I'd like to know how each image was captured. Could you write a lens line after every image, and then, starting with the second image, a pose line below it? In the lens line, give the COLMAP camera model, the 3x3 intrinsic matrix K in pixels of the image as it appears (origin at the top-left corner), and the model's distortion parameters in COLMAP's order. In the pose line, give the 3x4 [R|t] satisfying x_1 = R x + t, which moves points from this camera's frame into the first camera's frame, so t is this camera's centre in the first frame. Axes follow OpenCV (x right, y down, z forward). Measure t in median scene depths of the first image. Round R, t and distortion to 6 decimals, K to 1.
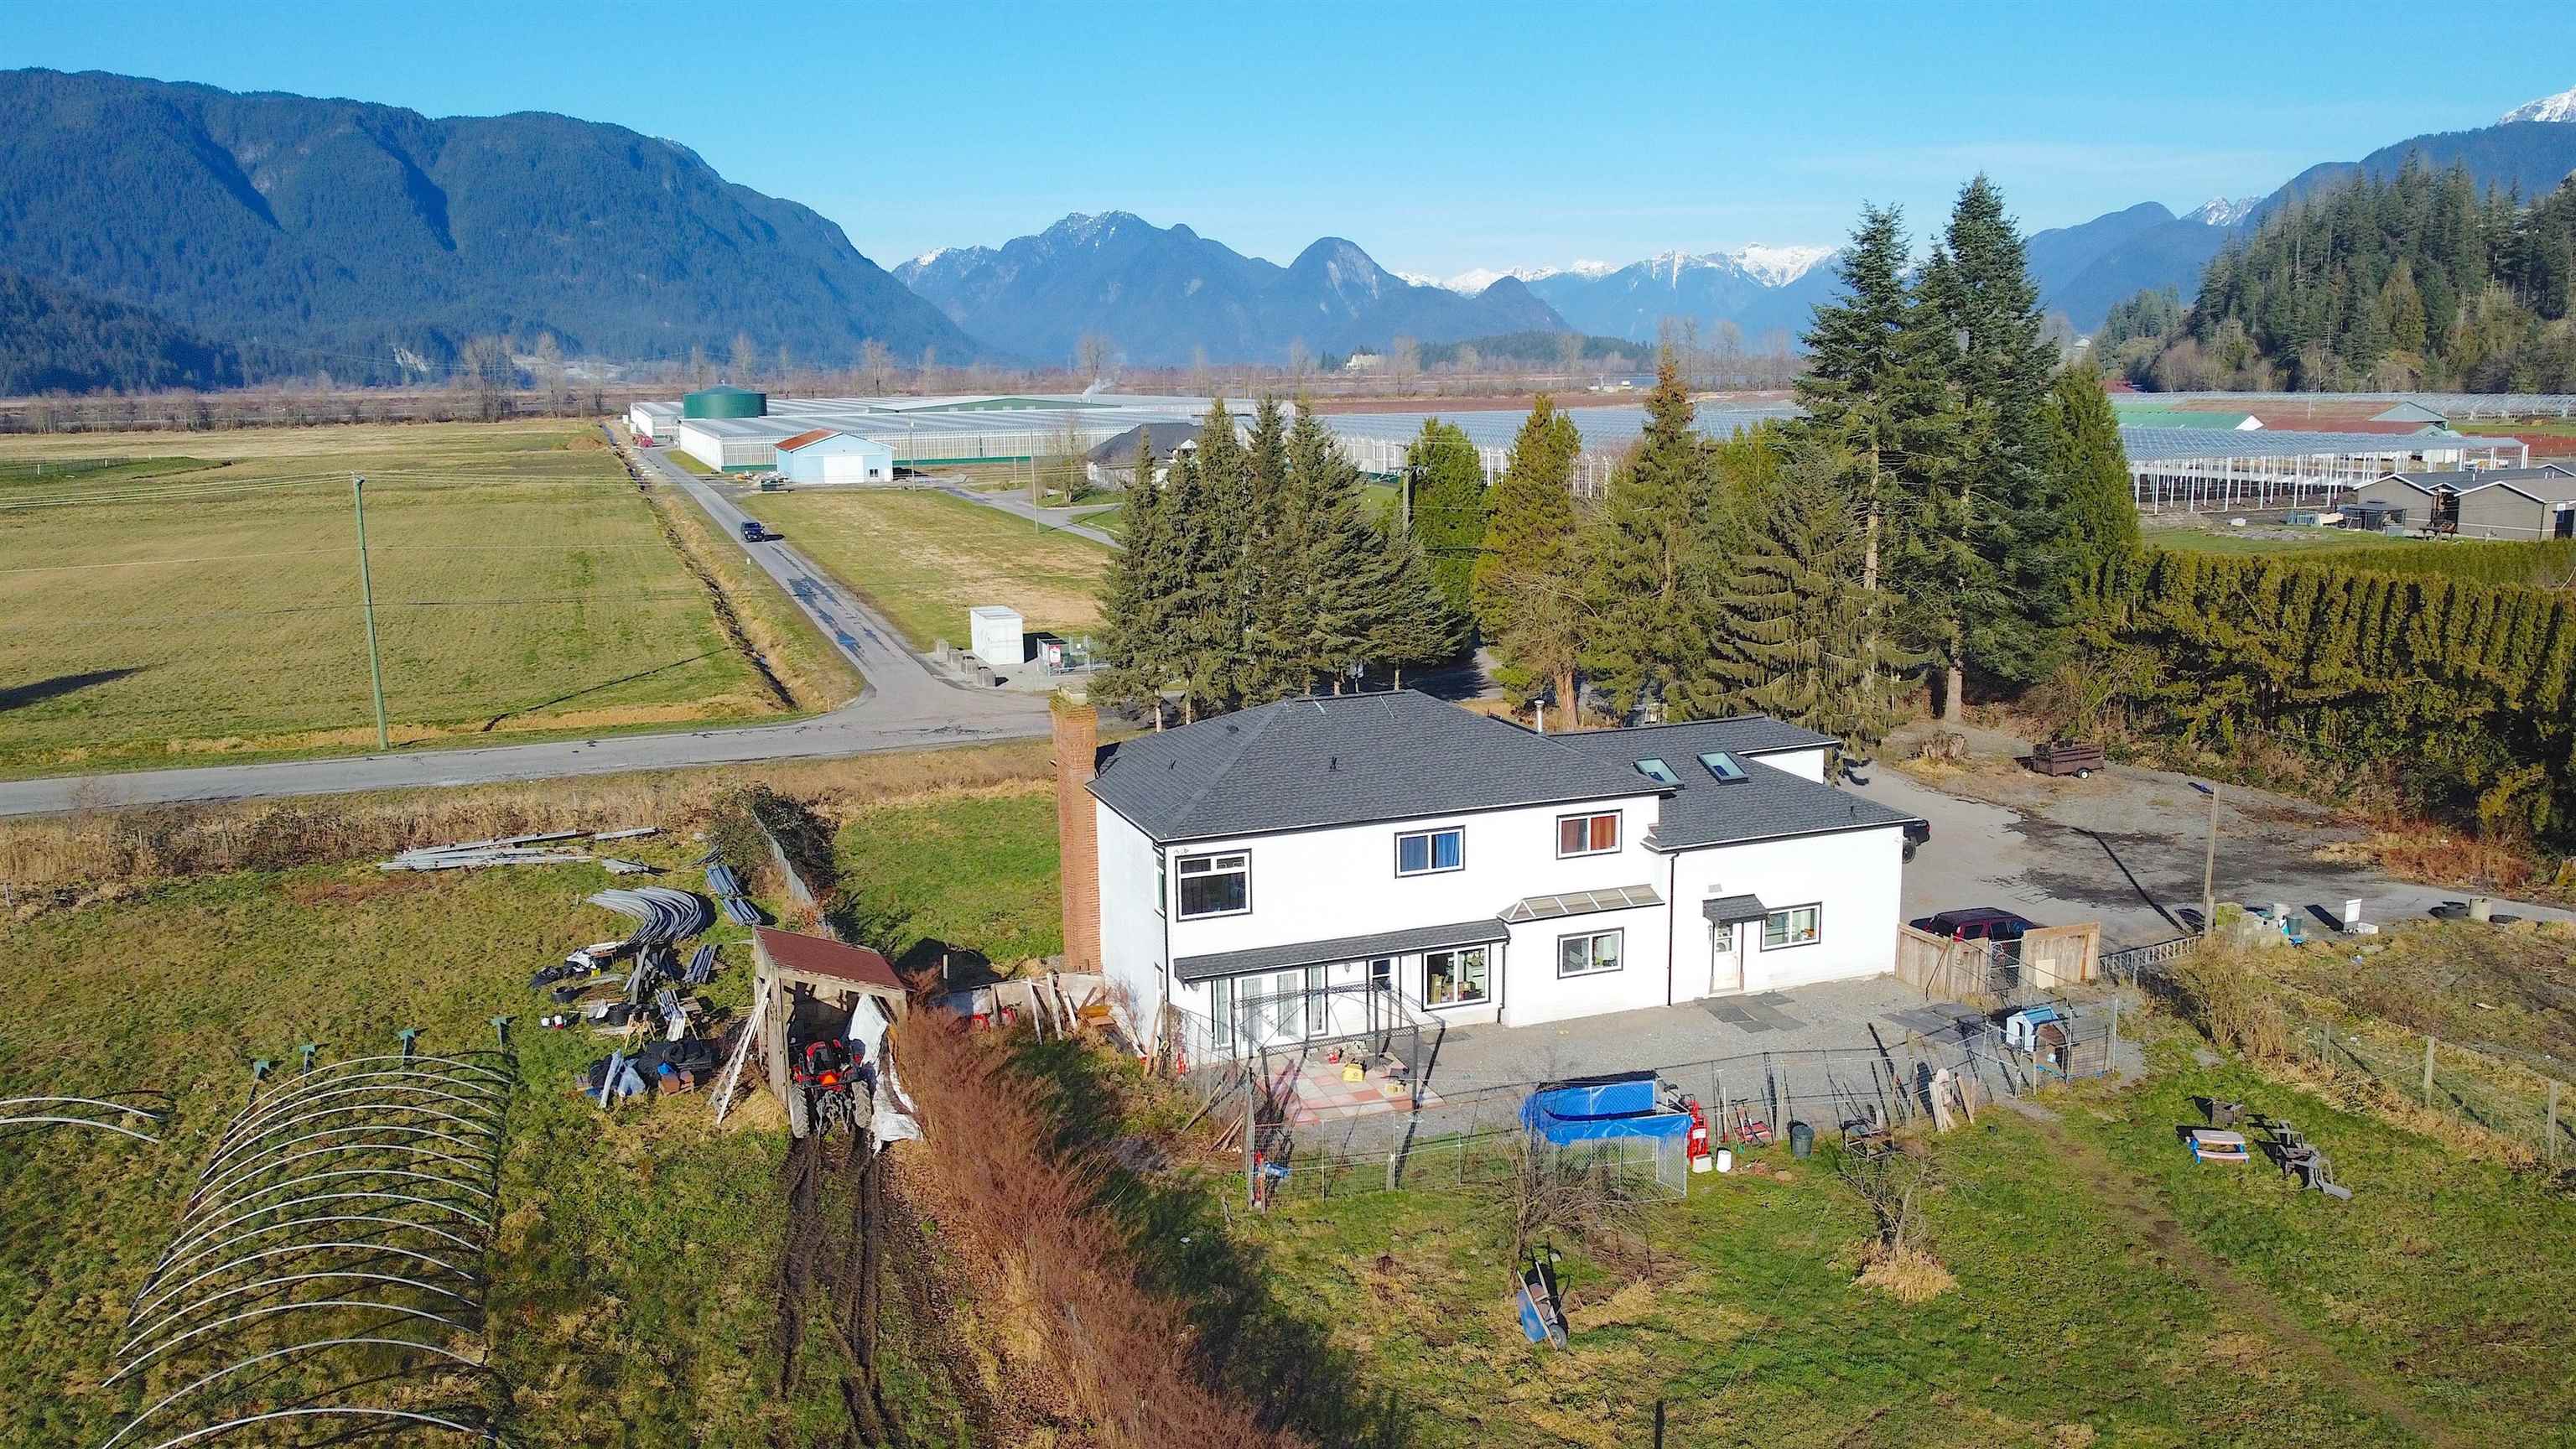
lens RADIAL K [[1946.5, 0, 1288.0], [0, 1946.5, 724.5], [0, 0, 1]] dist [0.003113, -0.012353]
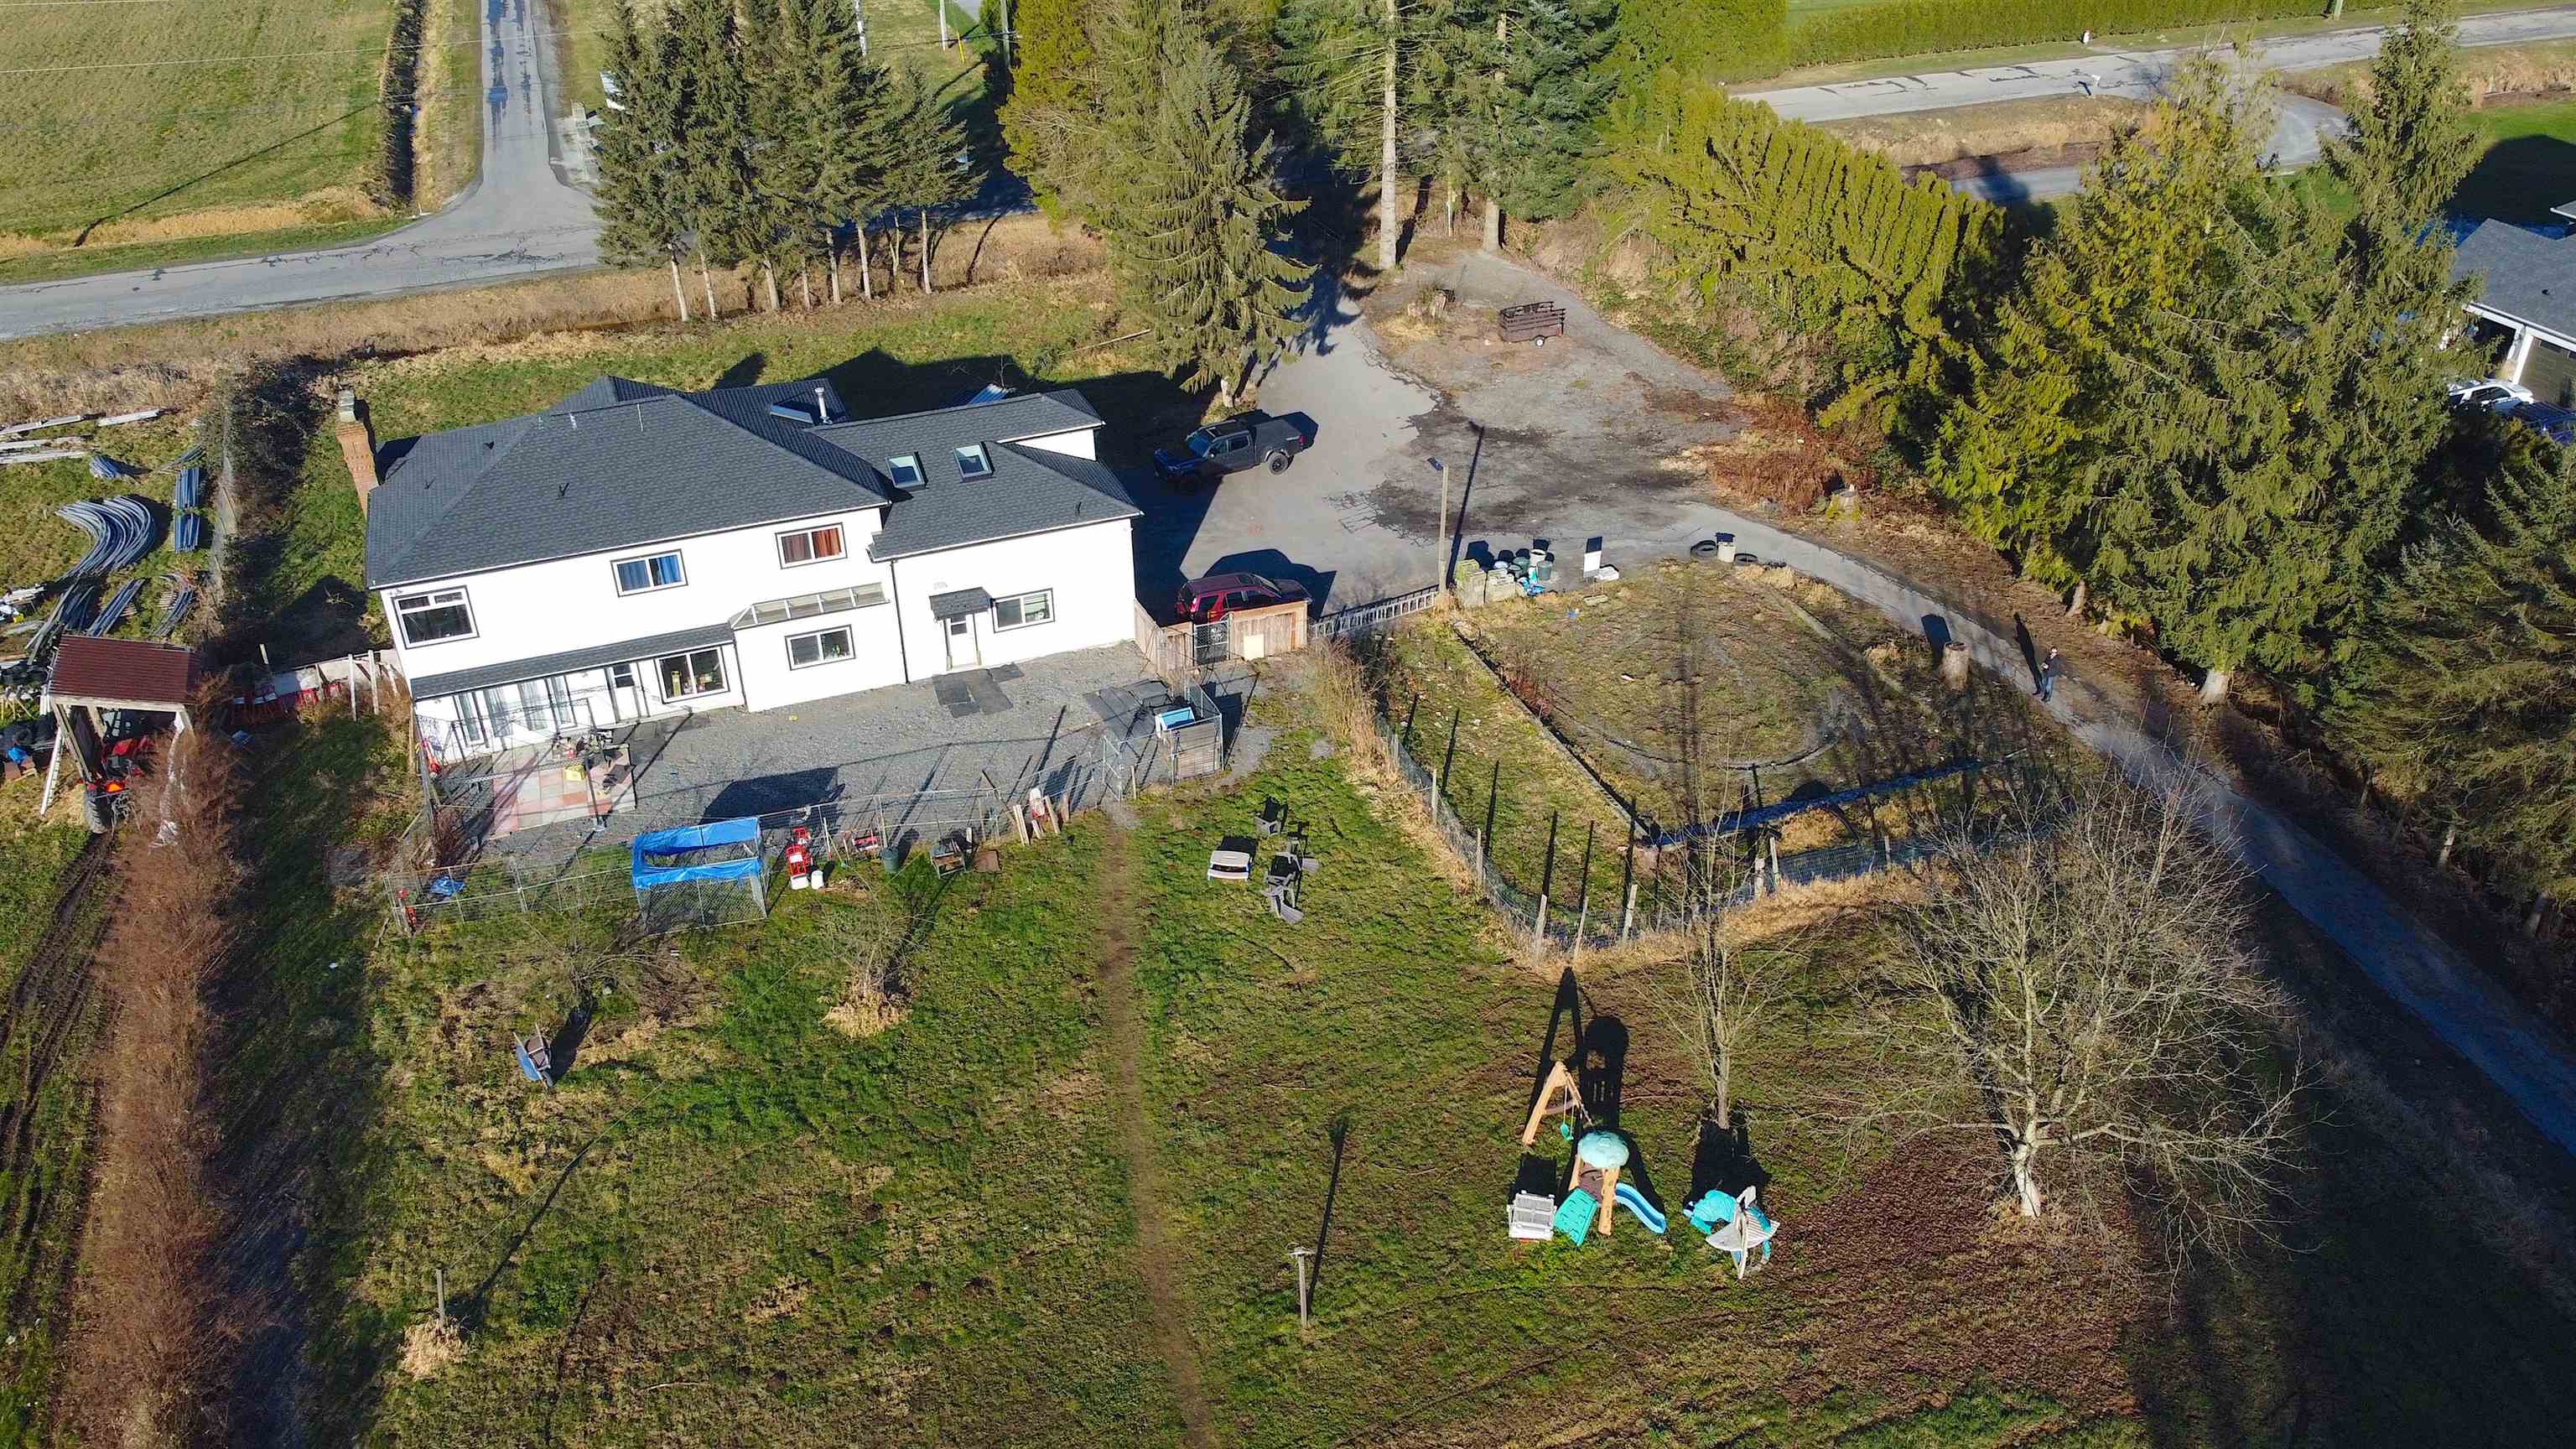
lens RADIAL K [[1946.5, 0, 1288.0], [0, 1946.5, 724.5], [0, 0, 1]] dist [0.003113, -0.012353]
pose [[0.999978, -0.002561, 0.006055, 0.296181], [0.000234, 0.934238, 0.356649, -0.172808], [-0.006570, -0.356640, 0.934219, -0.056711]]
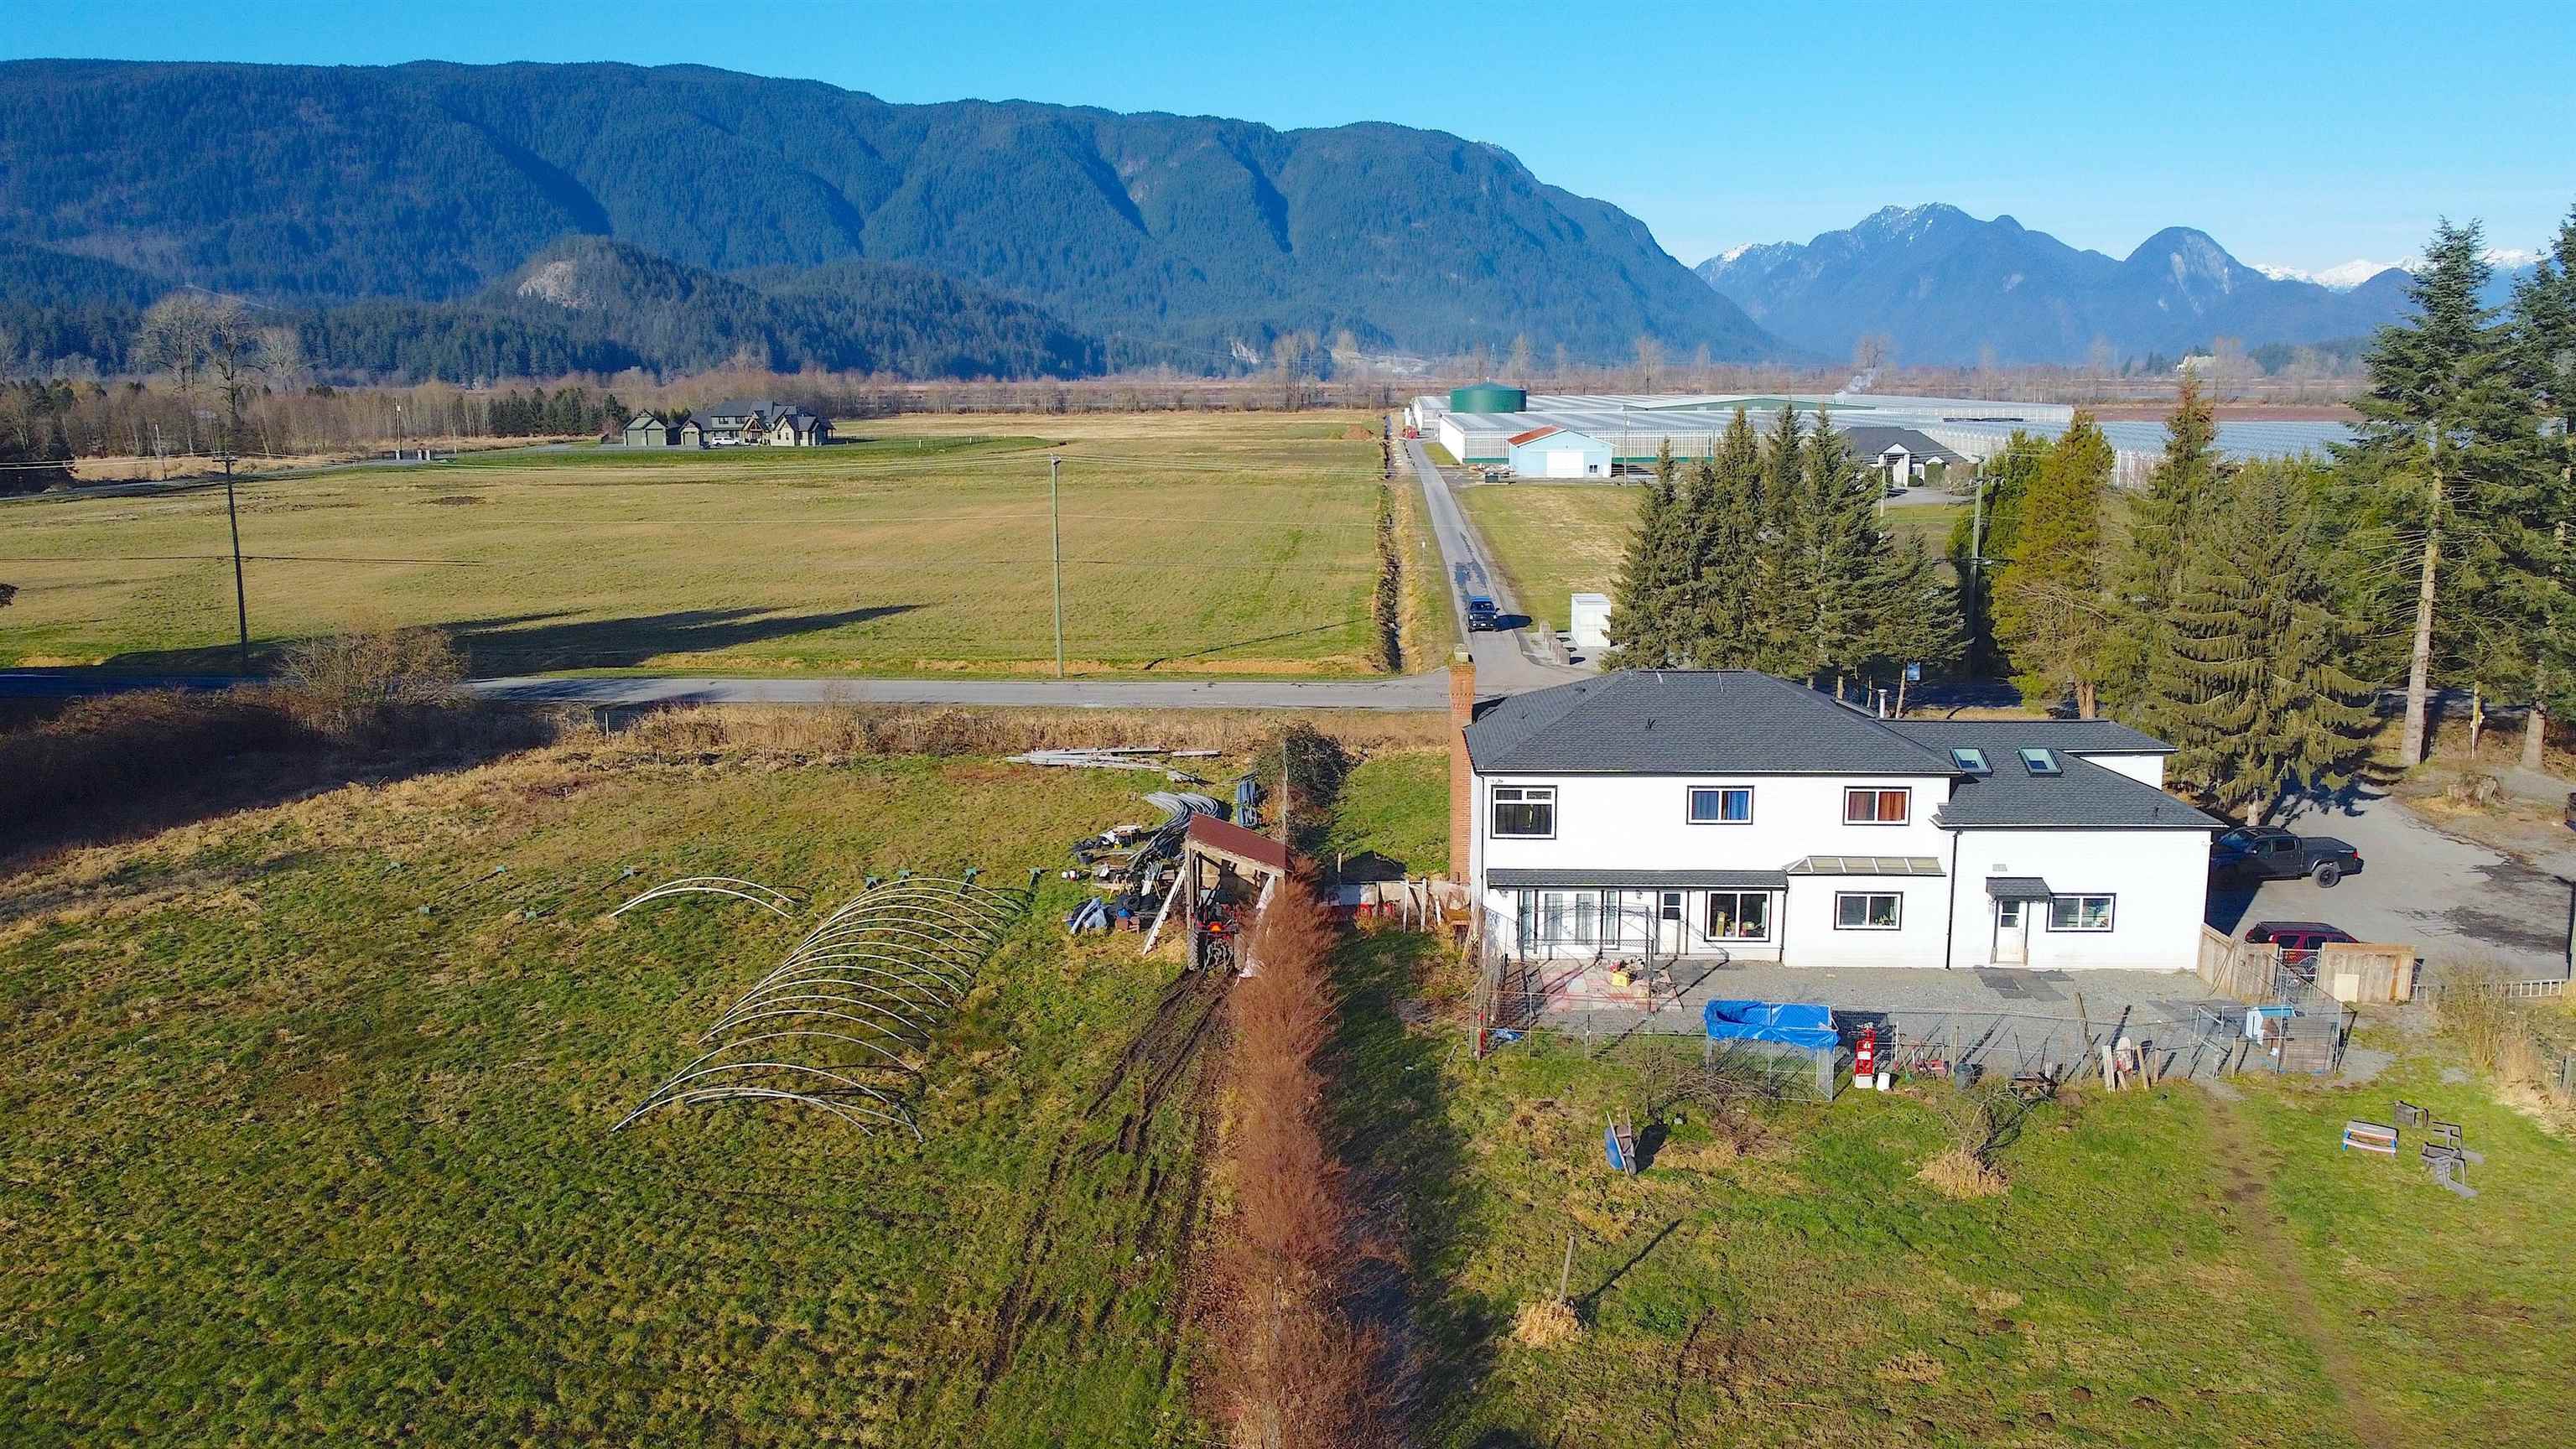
lens RADIAL K [[1946.5, 0, 1288.0], [0, 1946.5, 724.5], [0, 0, 1]] dist [0.003113, -0.012353]
pose [[0.921915, 0.080841, -0.378864, 0.185524], [-0.080221, 0.996624, 0.017449, 0.012096], [0.378995, 0.014306, 0.925288, -0.121228]]
